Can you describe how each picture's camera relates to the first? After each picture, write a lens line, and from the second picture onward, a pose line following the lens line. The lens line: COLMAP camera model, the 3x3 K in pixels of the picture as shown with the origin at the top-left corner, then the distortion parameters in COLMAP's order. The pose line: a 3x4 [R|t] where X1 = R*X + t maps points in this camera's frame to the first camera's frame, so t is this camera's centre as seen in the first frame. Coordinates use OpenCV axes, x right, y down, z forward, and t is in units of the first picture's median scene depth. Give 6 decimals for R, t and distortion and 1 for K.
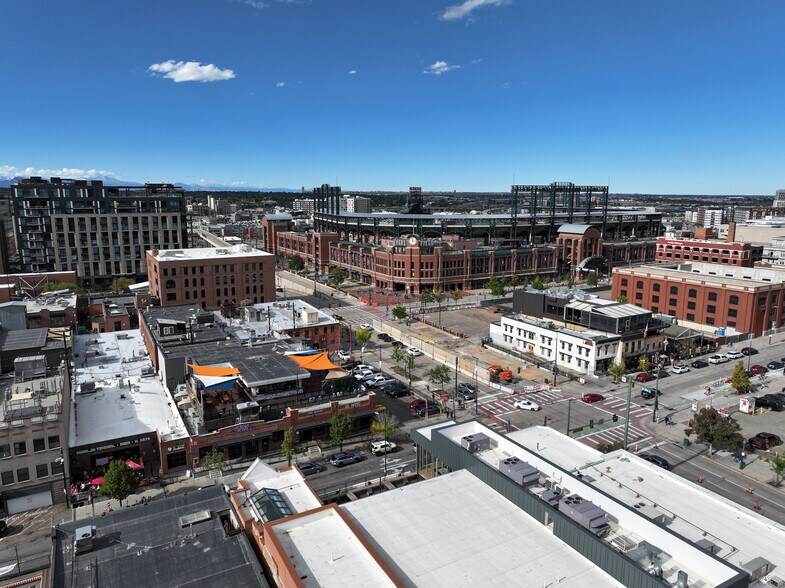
lens RADIAL K [[552.7, 0, 394.2], [0, 552.7, 291.7], [0, 0, 1]] dist [-0.003308, 0.016940]
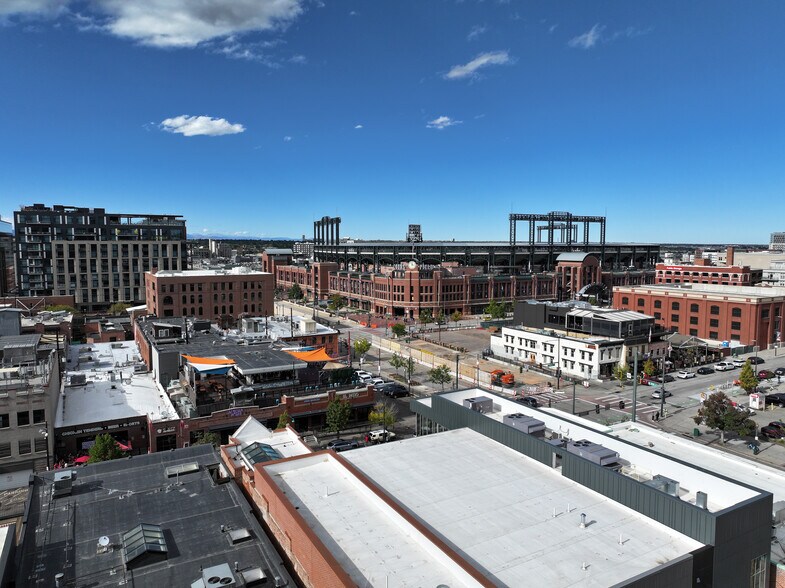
lens RADIAL K [[552.7, 0, 394.2], [0, 552.7, 292.1], [0, 0, 1]] dist [-0.003308, 0.016940]
pose [[1.000000, -0.000510, 0.000753, 0.000572], [0.000575, 0.996012, -0.089213, 0.075736], [-0.000704, 0.089213, 0.996012, 0.012600]]
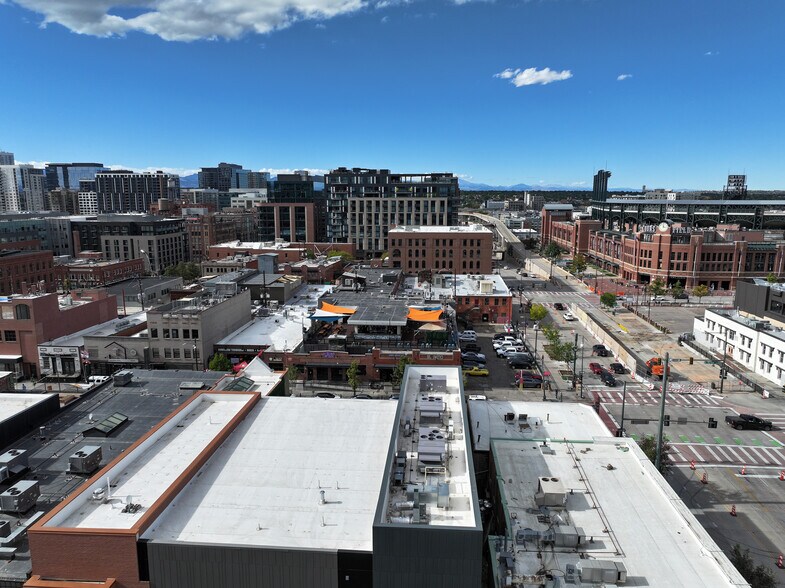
lens RADIAL K [[552.7, 0, 395.1], [0, 552.7, 289.8], [0, 0, 1]] dist [-0.003308, 0.016940]
pose [[0.828906, 0.093383, -0.551538, 0.282781], [-0.096580, 0.995052, 0.023327, 0.044303], [0.550987, 0.033932, 0.833824, 0.071351]]
